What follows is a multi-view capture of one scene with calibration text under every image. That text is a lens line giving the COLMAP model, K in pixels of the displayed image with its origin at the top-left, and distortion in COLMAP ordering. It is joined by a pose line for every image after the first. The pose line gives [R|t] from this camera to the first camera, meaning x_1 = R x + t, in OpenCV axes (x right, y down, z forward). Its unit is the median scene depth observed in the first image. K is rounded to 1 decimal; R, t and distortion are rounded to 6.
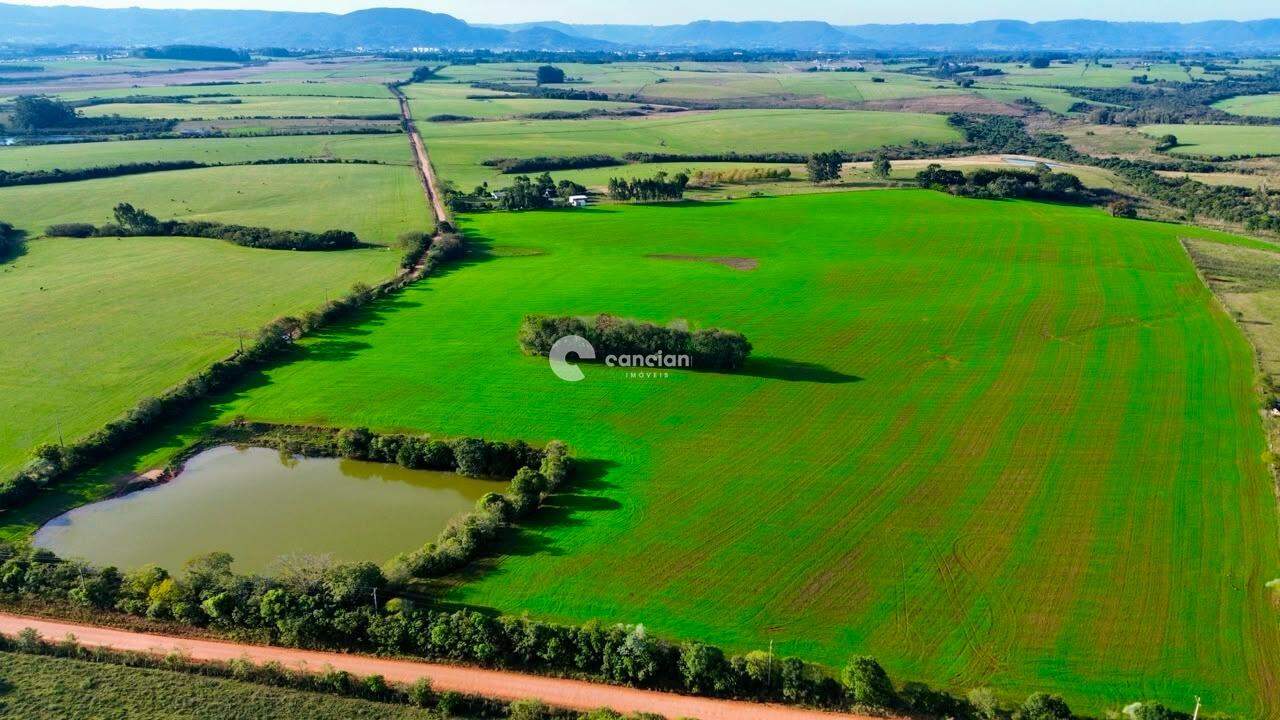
lens RADIAL K [[900.1, 0, 640.0], [0, 900.1, 360.0], [0, 0, 1]] dist [0.060491, -0.054681]
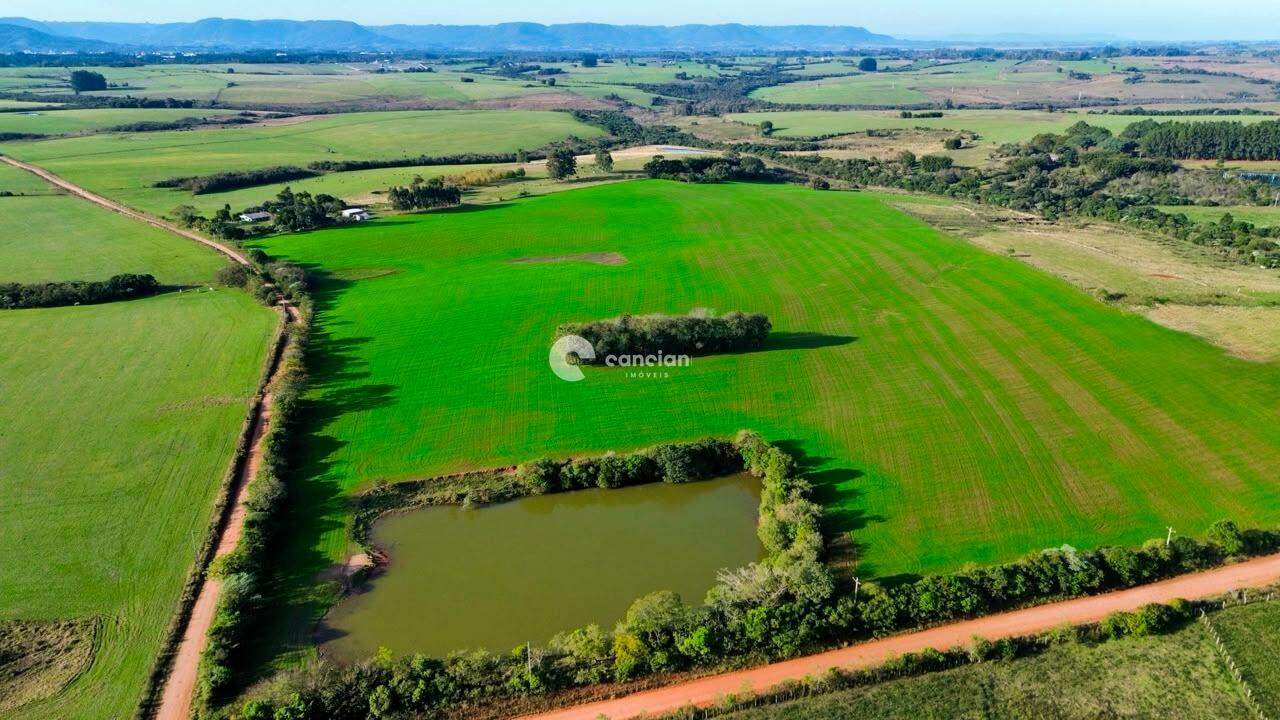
lens RADIAL K [[900.1, 0, 640.0], [0, 900.1, 360.0], [0, 0, 1]] dist [0.060491, -0.054681]
pose [[0.885503, -0.160450, 0.436052, -0.198459], [0.160667, 0.986328, 0.036658, -0.014716], [-0.435972, 0.037598, 0.899175, 0.037990]]
